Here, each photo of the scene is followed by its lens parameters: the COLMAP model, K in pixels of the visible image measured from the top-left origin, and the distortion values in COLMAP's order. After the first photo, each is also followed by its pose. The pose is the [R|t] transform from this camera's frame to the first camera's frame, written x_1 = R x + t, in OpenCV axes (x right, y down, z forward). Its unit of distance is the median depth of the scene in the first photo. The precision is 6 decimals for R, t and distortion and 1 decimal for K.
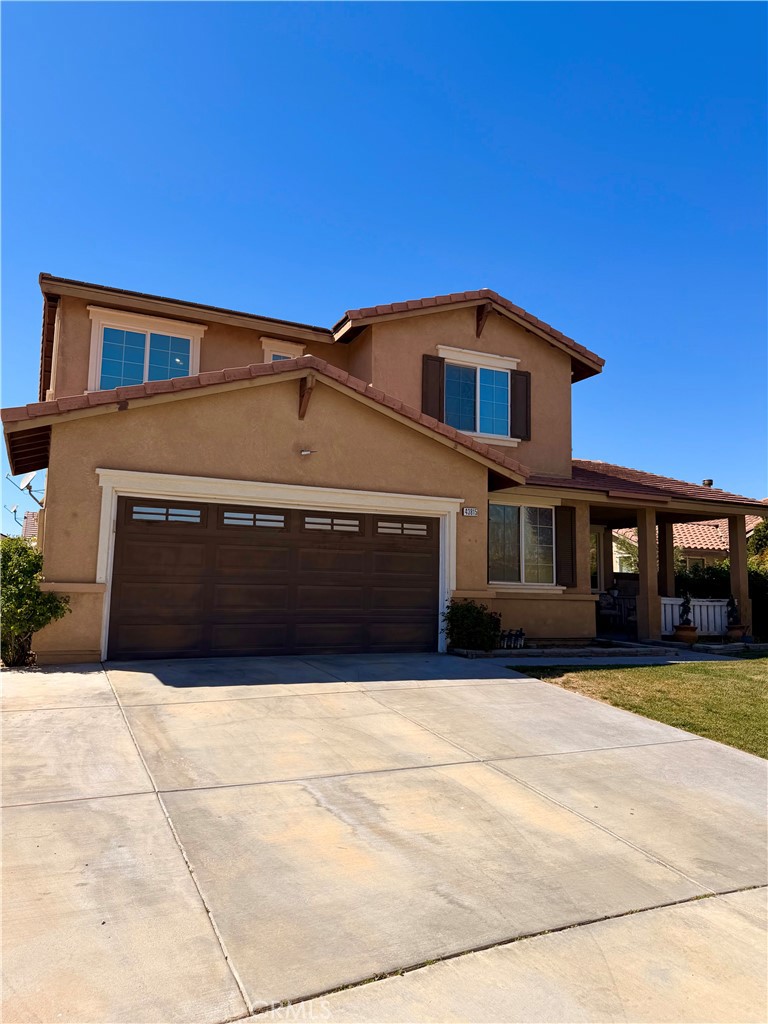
lens RADIAL K [[721.6, 0, 388.0], [0, 721.6, 513.3], [0, 0, 1]] dist [0.091765, 0.001150]
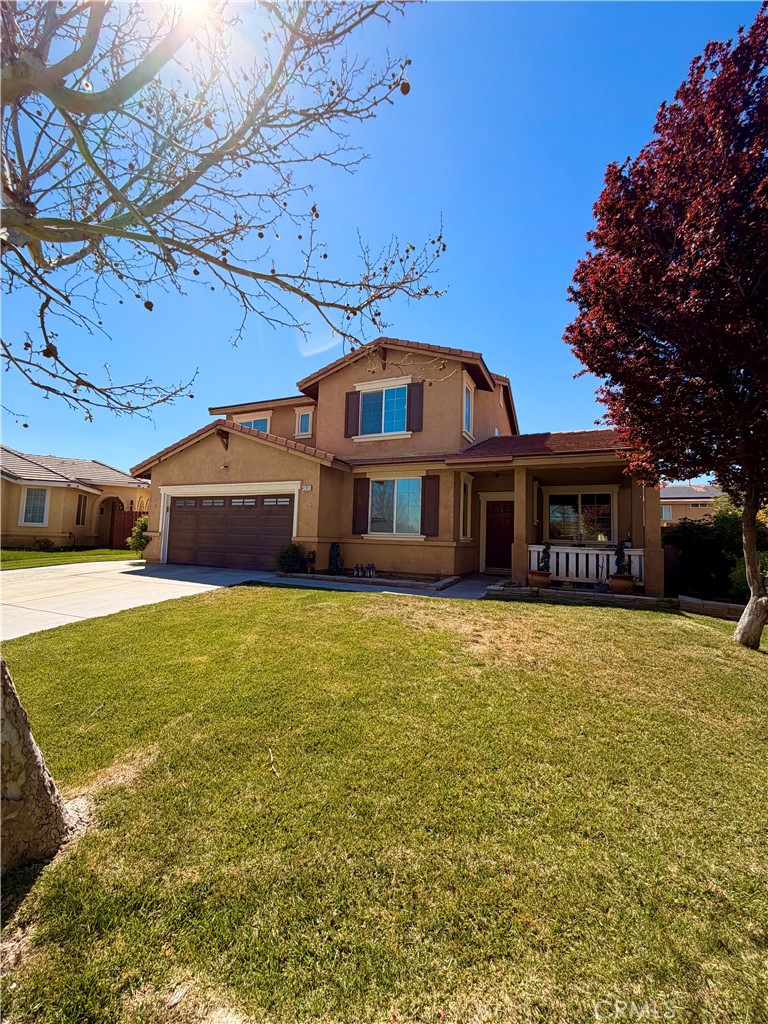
lens RADIAL K [[409.0, 0, 386.5], [0, 409.0, 505.5], [0, 0, 1]] dist [-0.002520, -0.000114]
pose [[0.641425, -0.060314, -0.764811, 0.788544], [0.066623, 0.997518, -0.022790, 0.058968], [0.764287, -0.036336, 0.643852, 0.469958]]
